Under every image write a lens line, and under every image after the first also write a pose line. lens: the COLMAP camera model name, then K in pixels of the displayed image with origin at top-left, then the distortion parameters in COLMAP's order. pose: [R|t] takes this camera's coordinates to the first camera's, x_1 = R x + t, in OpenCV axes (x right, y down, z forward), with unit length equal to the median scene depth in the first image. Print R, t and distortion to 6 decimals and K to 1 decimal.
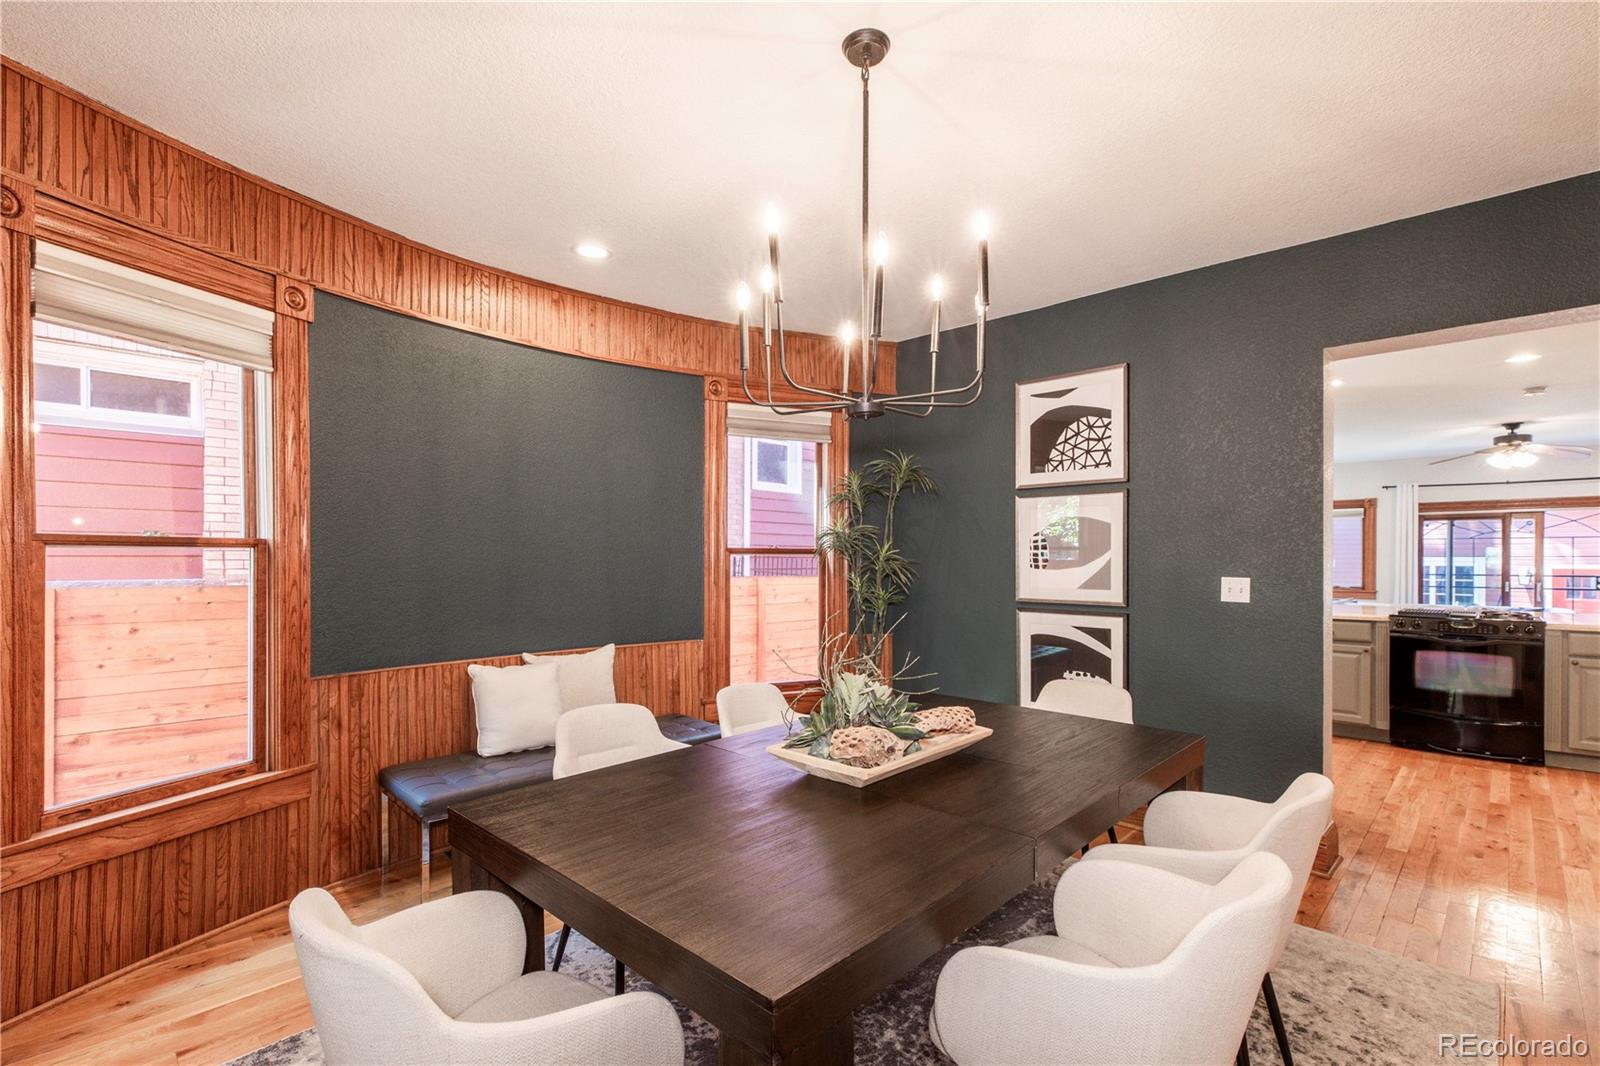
lens RADIAL K [[721.4, 0, 801.4], [0, 721.4, 556.2], [0, 0, 1]] dist [0.006401, 0.000160]
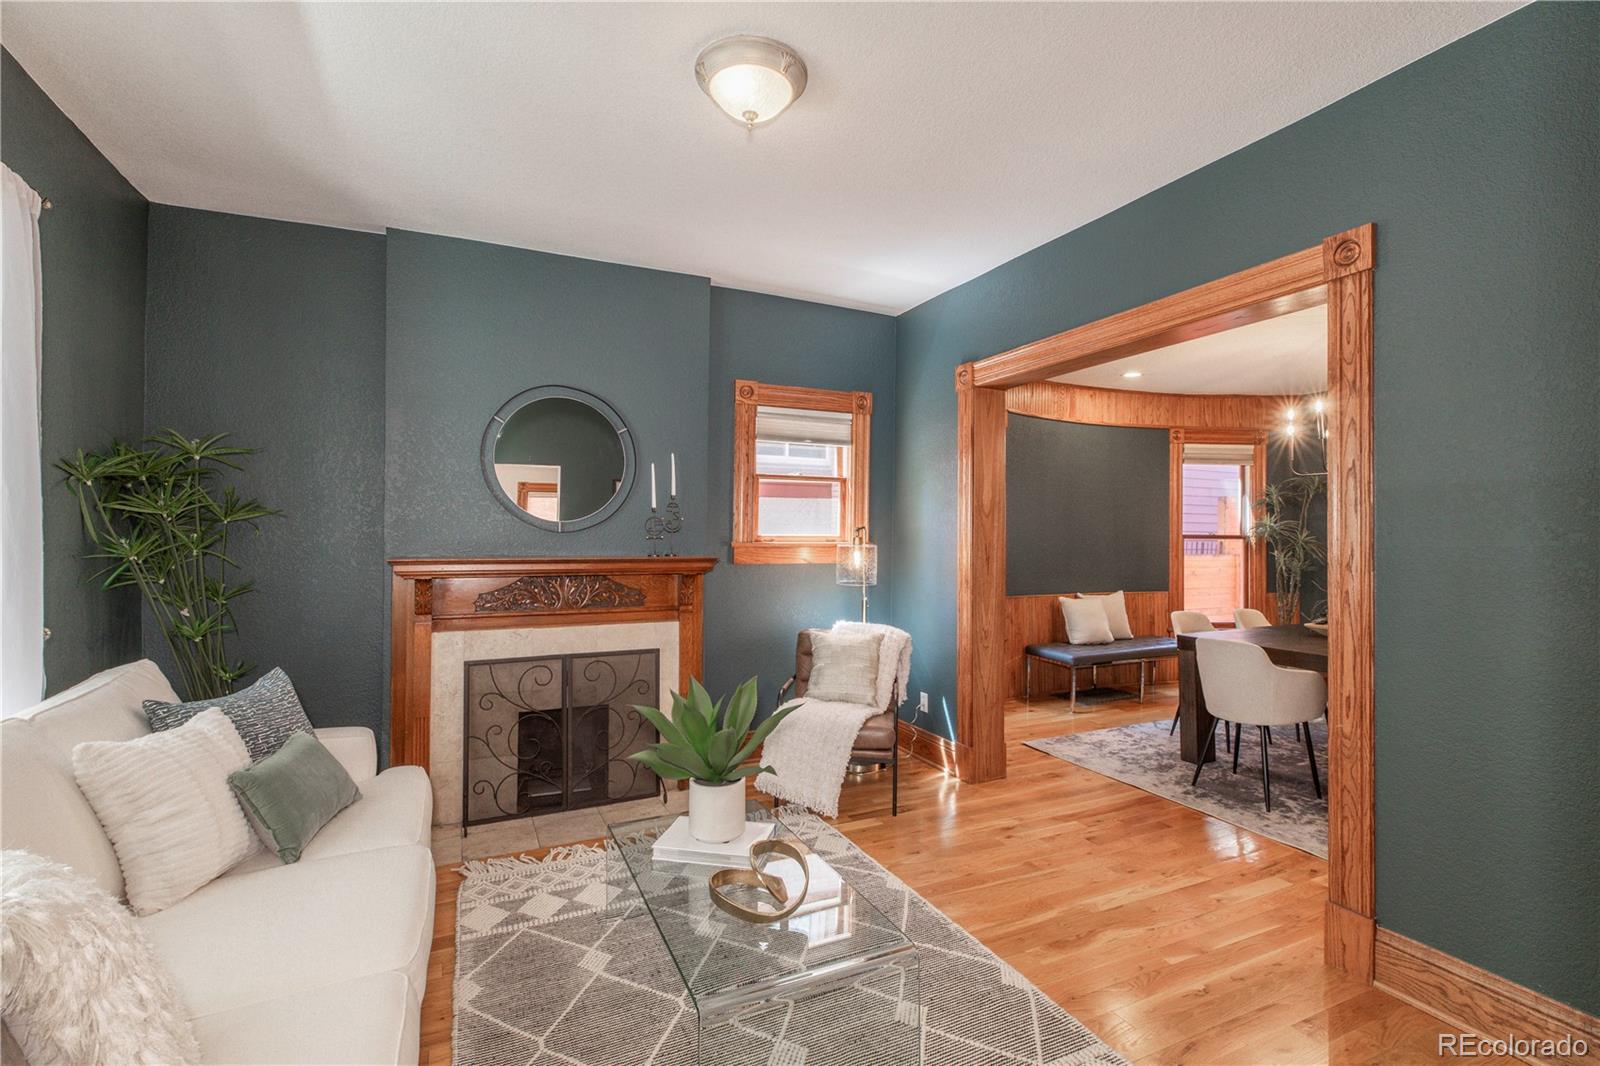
lens RADIAL K [[721.4, 0, 801.4], [0, 721.4, 529.7], [0, 0, 1]] dist [0.006401, 0.000160]
pose [[0.939582, 0.002353, -0.342315, -0.377006], [-0.006118, 0.999932, -0.009918, -0.001650], [0.342268, 0.011413, 0.939533, -0.849343]]
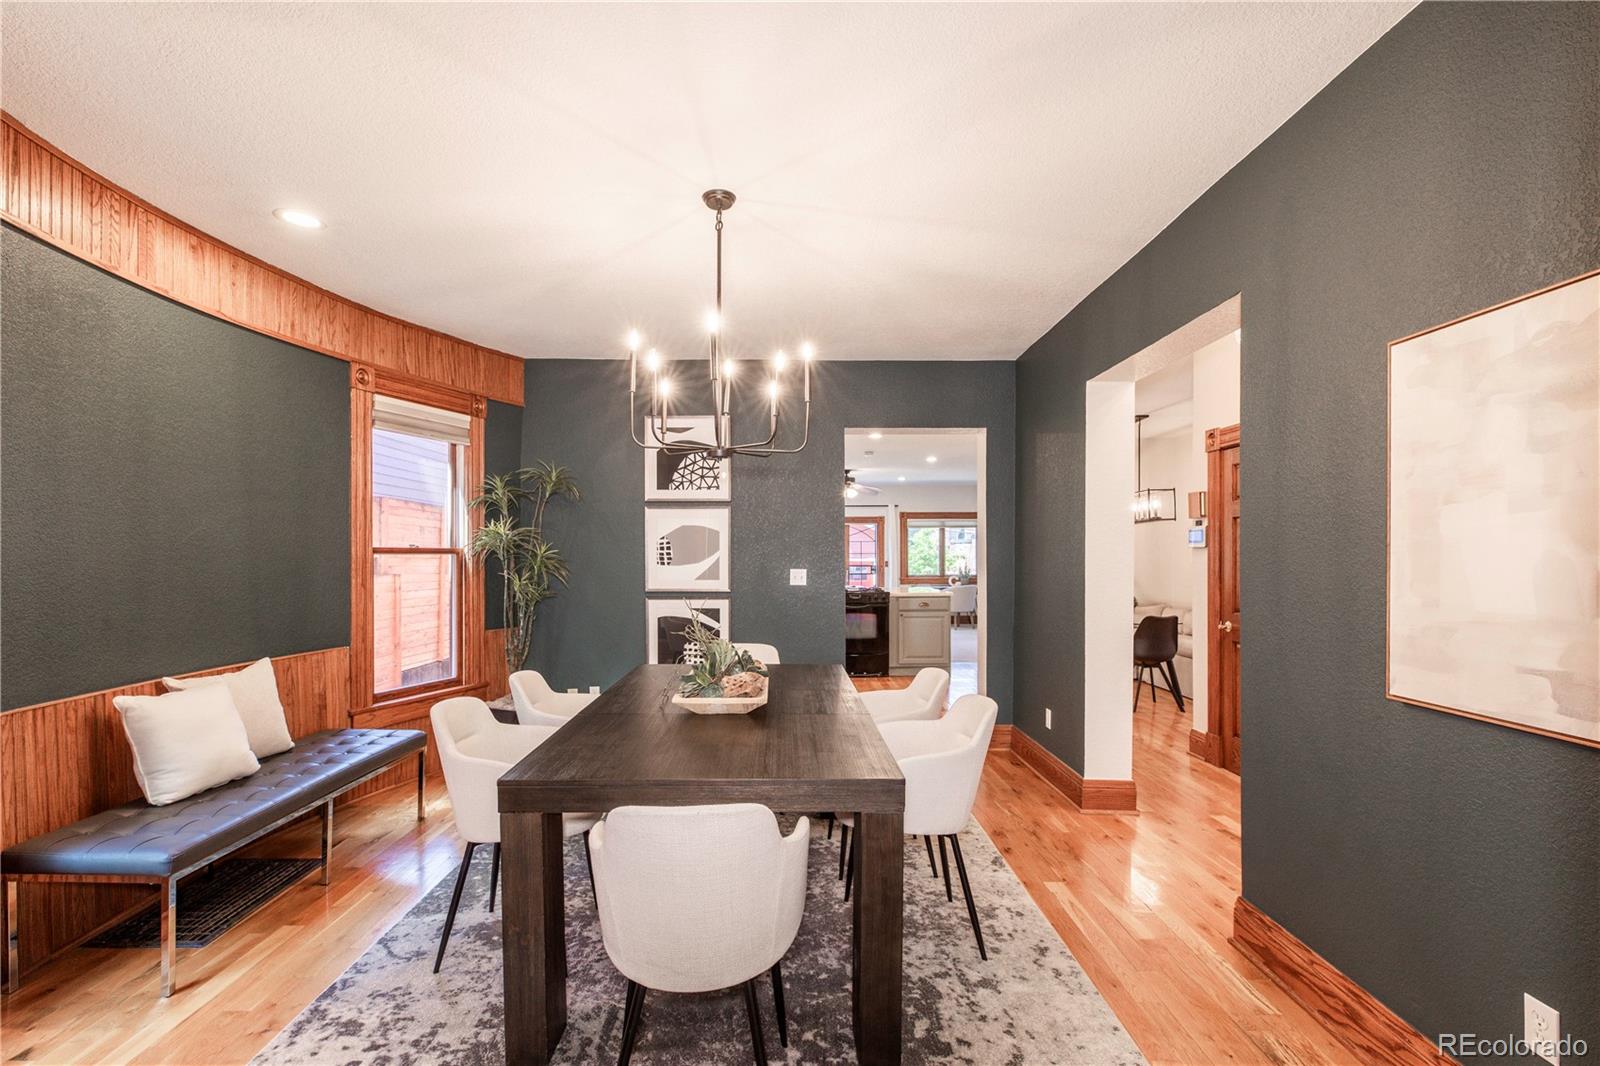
lens RADIAL K [[721.4, 0, 778.8], [0, 721.4, 558.0], [0, 0, 1]] dist [0.006401, 0.000160]
pose [[0.719177, -0.005471, 0.694805, -0.409844], [0.000766, 0.999975, 0.007081, -0.004262], [-0.694826, -0.004560, 0.719163, -0.054290]]
